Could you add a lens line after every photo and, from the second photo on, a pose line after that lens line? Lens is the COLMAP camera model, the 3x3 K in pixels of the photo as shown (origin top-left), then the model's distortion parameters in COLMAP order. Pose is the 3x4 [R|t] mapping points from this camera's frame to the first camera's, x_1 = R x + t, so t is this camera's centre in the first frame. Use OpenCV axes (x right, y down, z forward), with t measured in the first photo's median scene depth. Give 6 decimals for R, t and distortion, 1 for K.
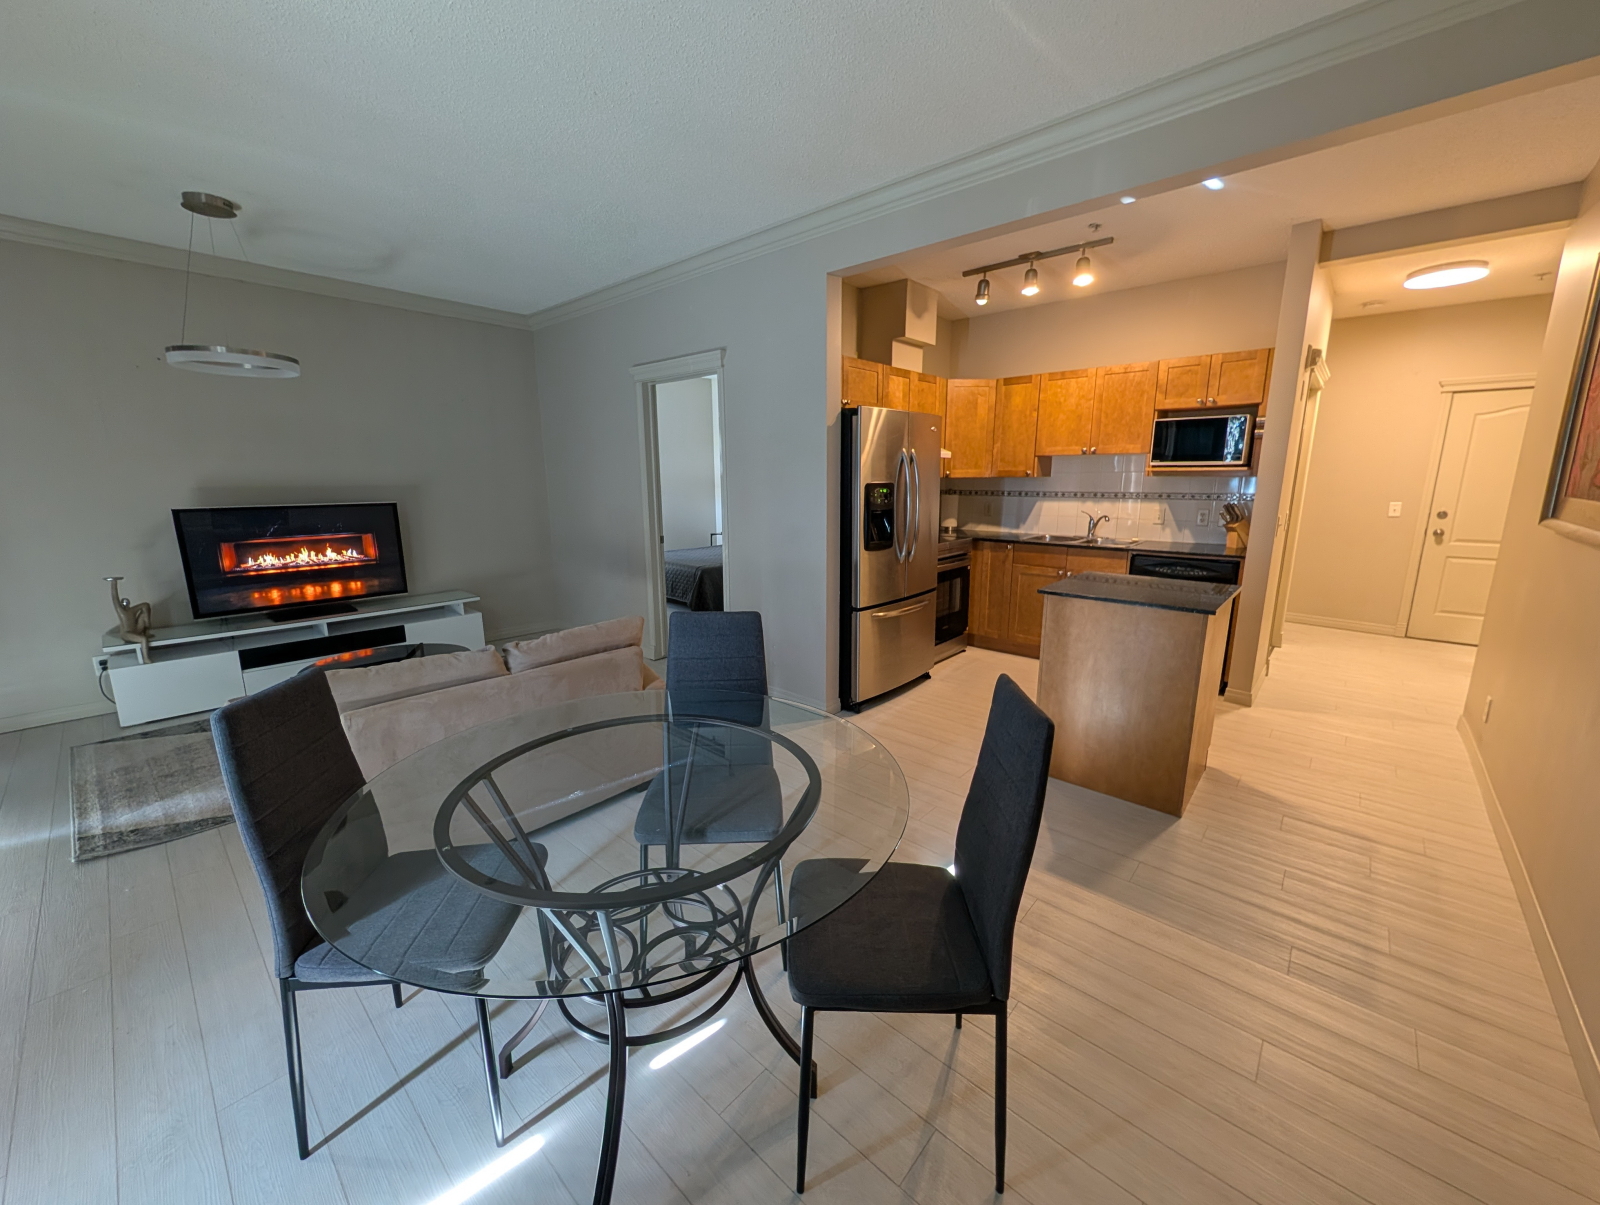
lens RADIAL K [[614.5, 0, 801.4], [0, 614.5, 602.1], [0, 0, 1]] dist [0.002353, -0.000415]
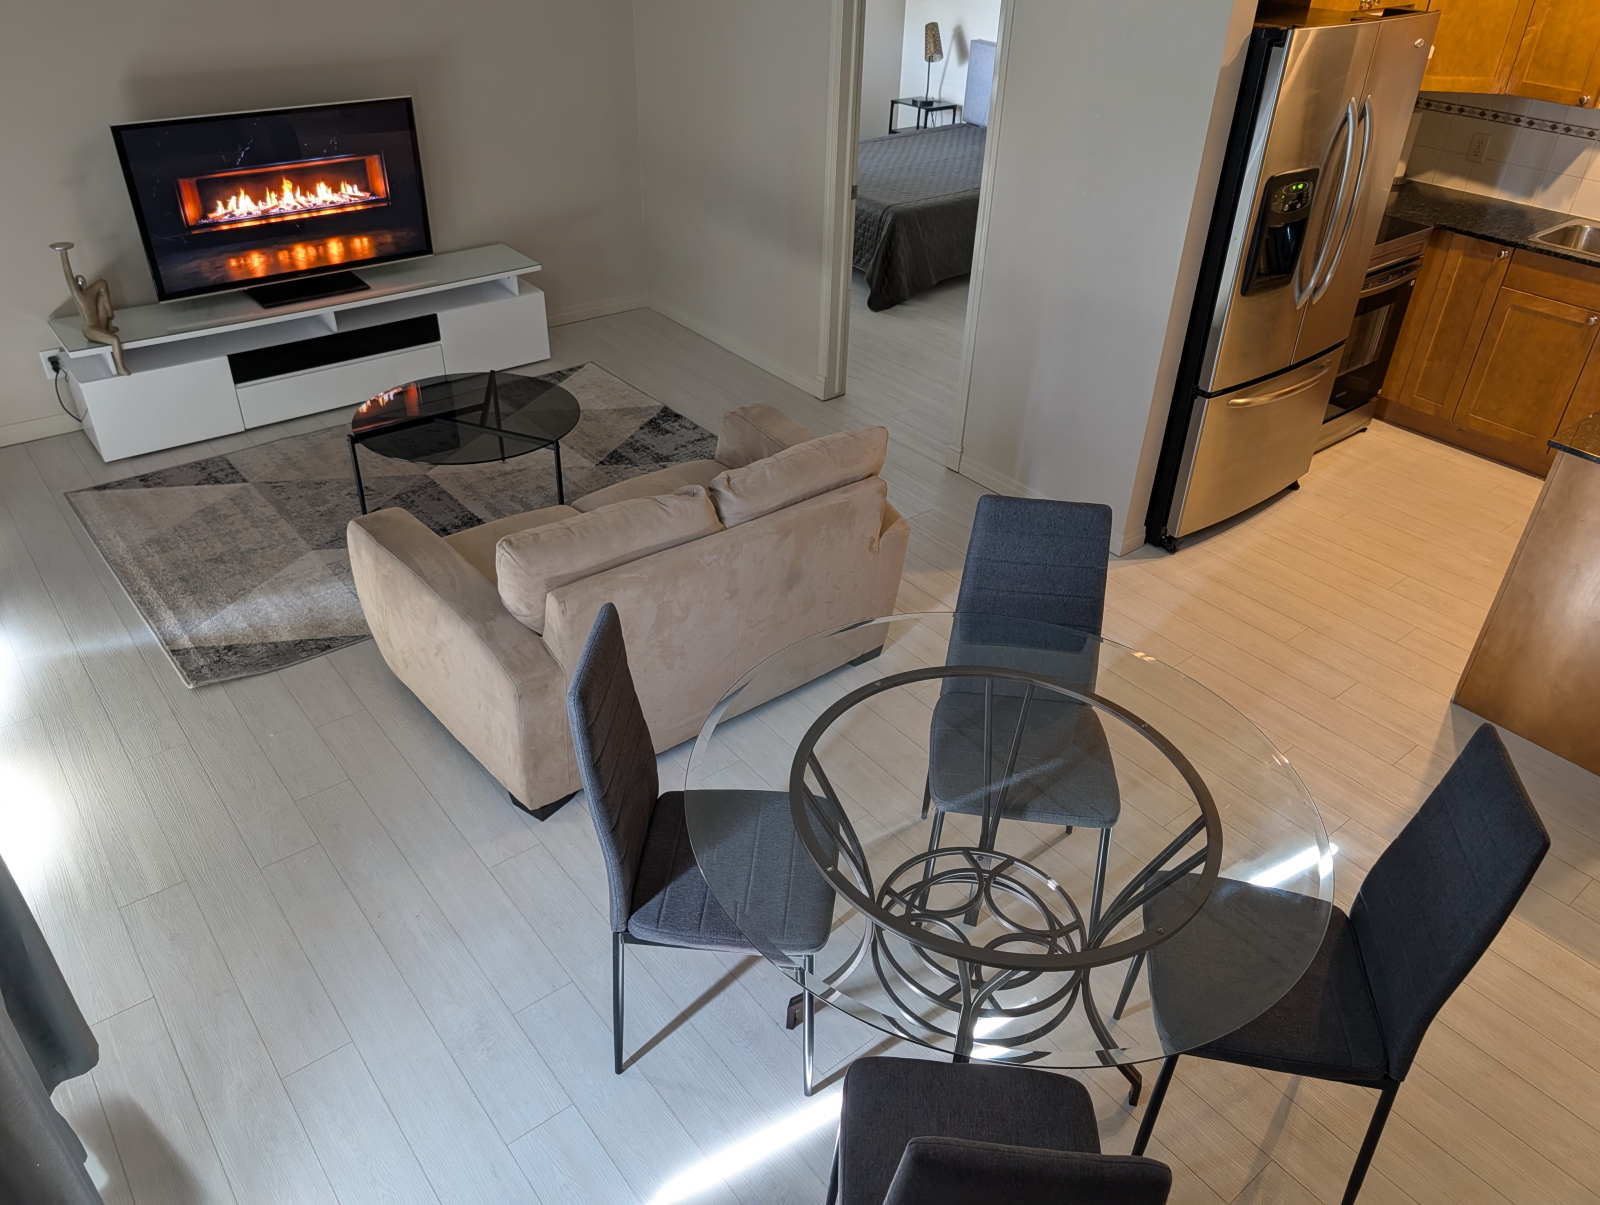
lens RADIAL K [[1153.0, 0, 801.5], [0, 1153.0, 586.5], [0, 0, 1]] dist [0.024863, -0.023709]
pose [[0.985982, 0.115474, -0.120441, -0.128065], [-0.064275, 0.928985, 0.364494, -0.183765], [0.153978, -0.351643, 0.923384, -0.141881]]
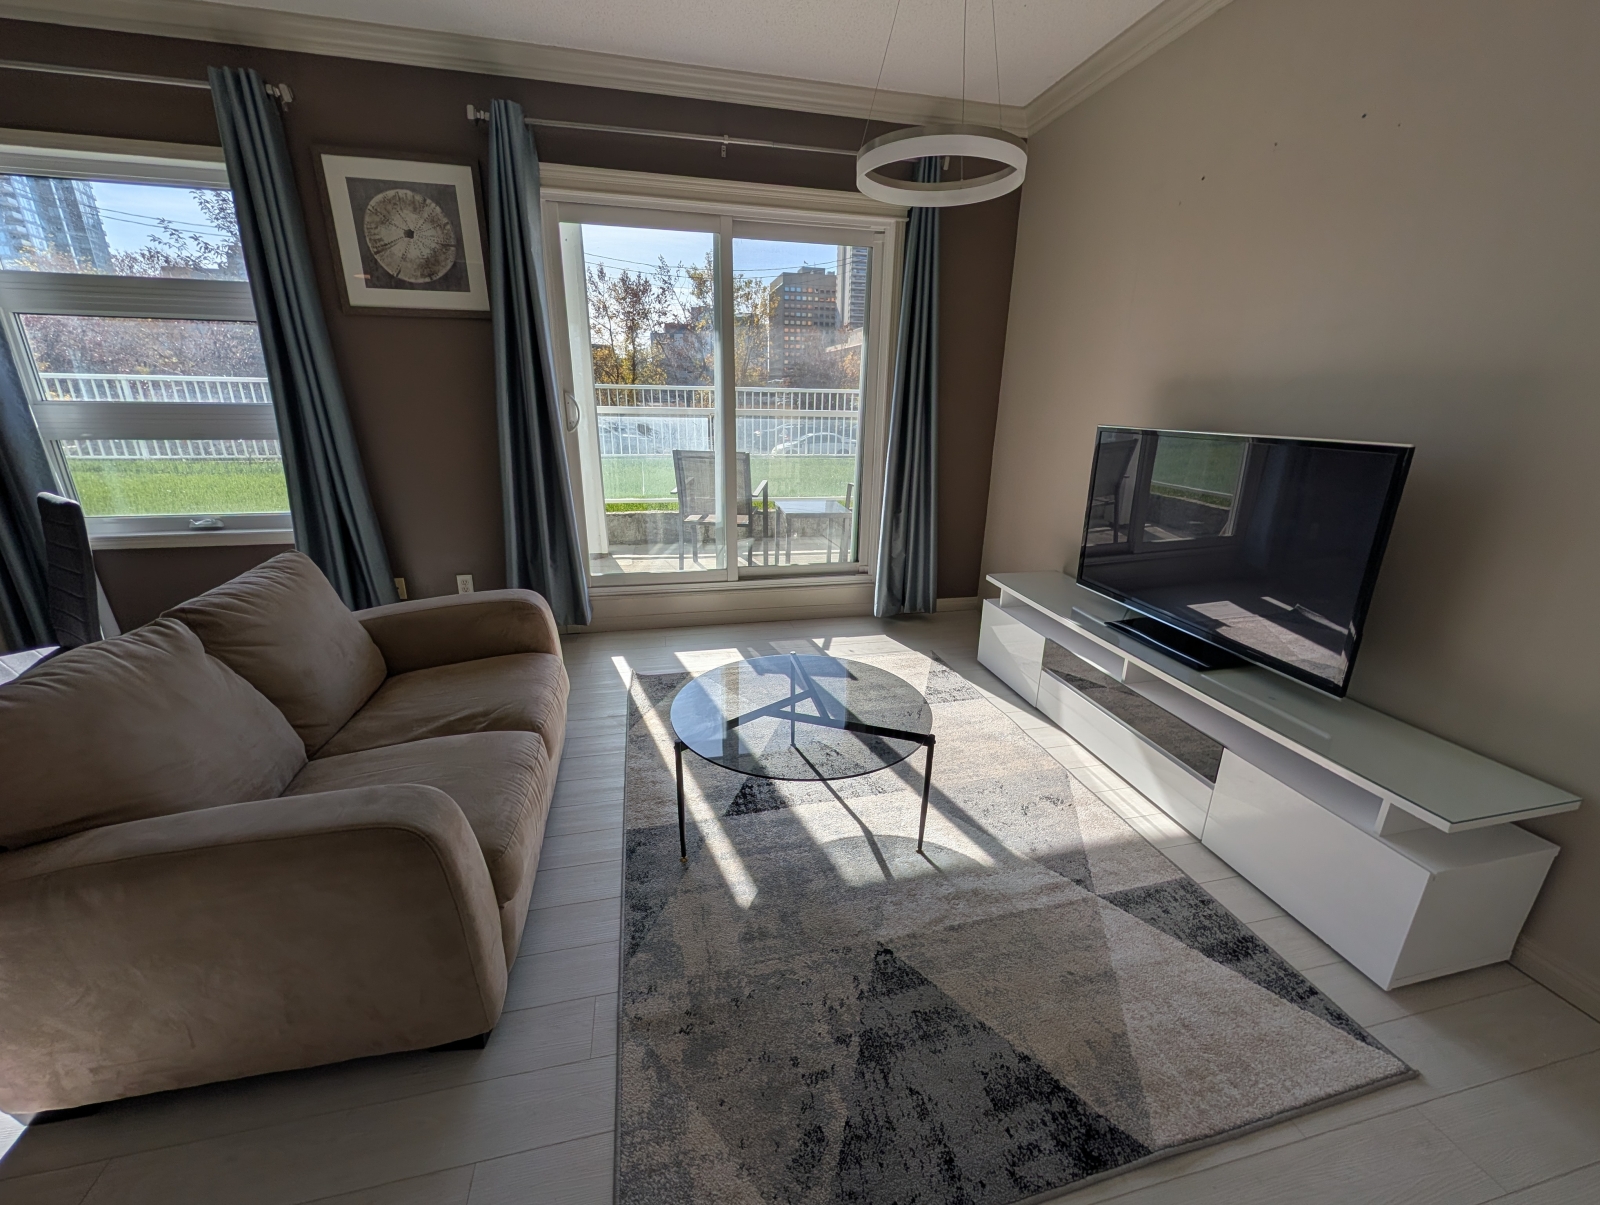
lens RADIAL K [[636.8, 0, 802.5], [0, 636.8, 603.6], [0, 0, 1]] dist [0.001188, -0.000123]
pose [[-0.575014, 0.247192, -0.779907, -0.210163], [-0.180782, 0.891312, 0.415789, -0.202876], [0.797920, 0.380078, -0.467829, 1.099918]]
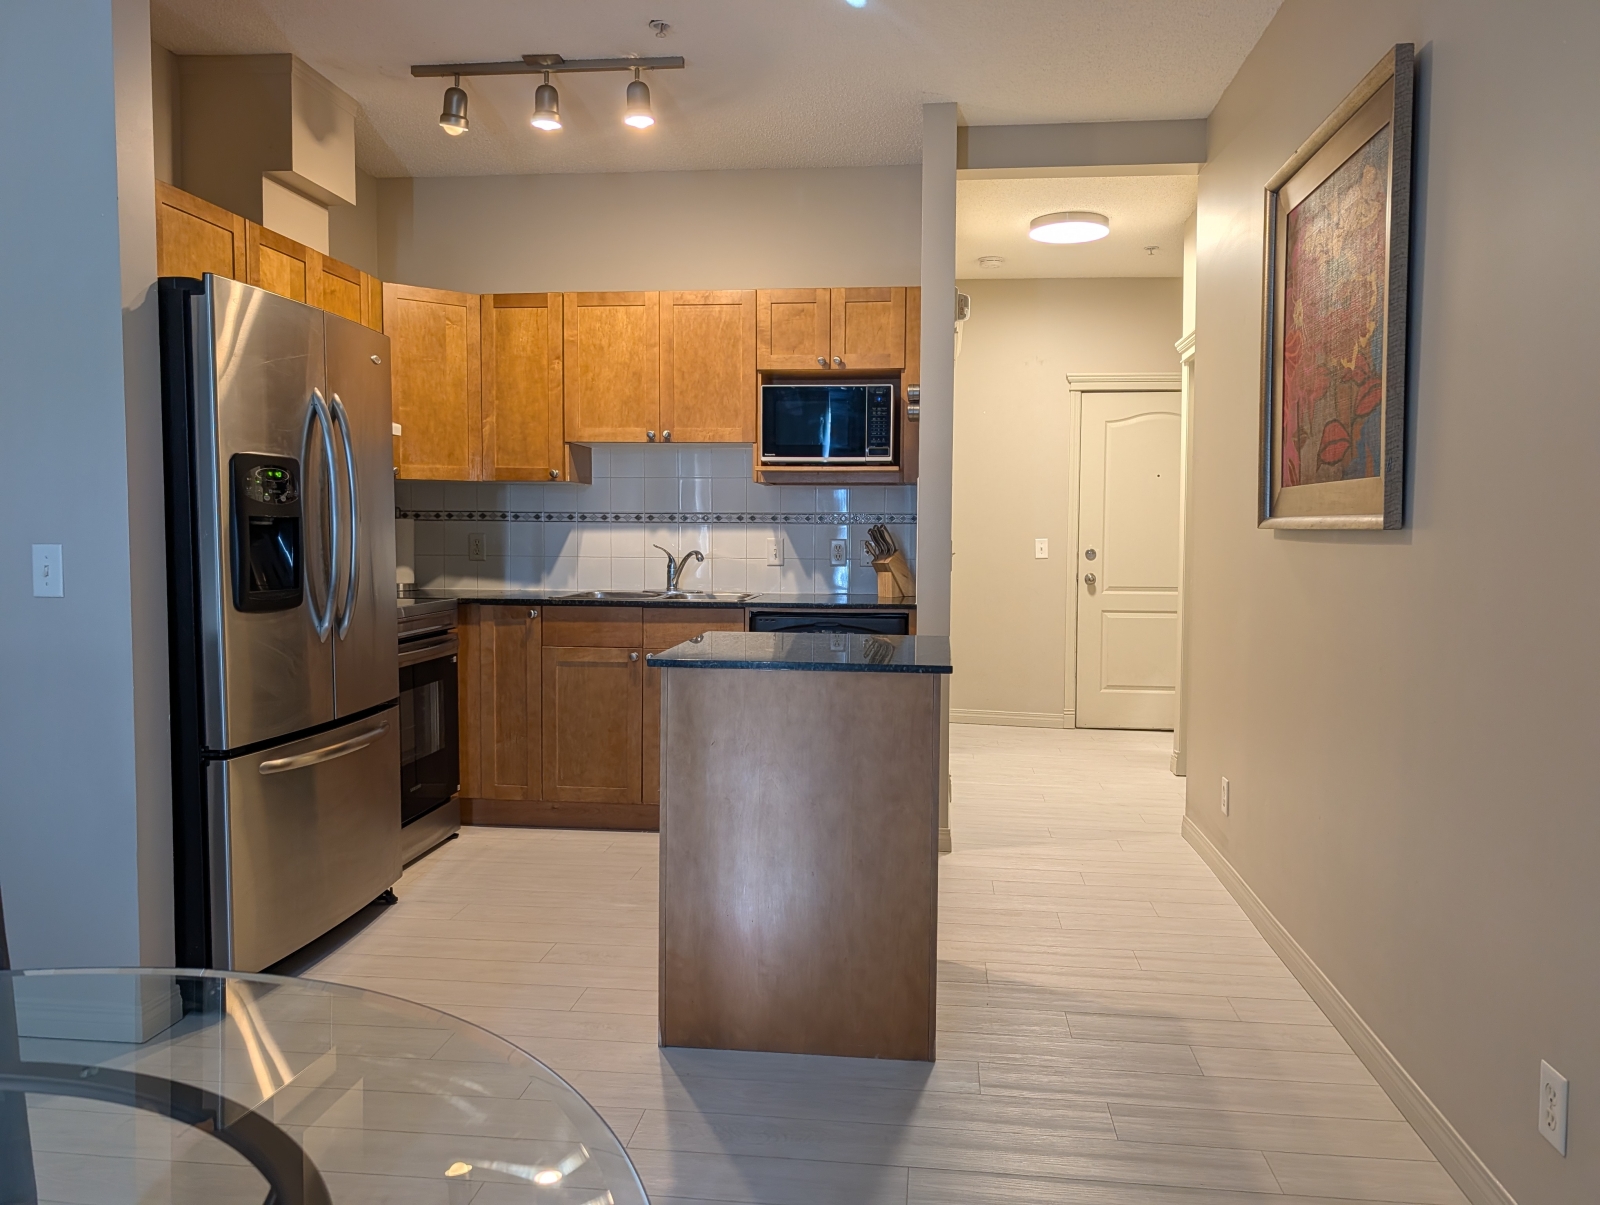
lens RADIAL K [[1153.0, 0, 811.5], [0, 1153.0, 596.0], [0, 0, 1]] dist [0.024863, -0.023709]
pose [[0.813901, -0.022143, 0.580581, -0.032979], [0.107503, 0.987758, -0.113033, 0.034991], [-0.570971, 0.154412, 0.806318, 0.123664]]
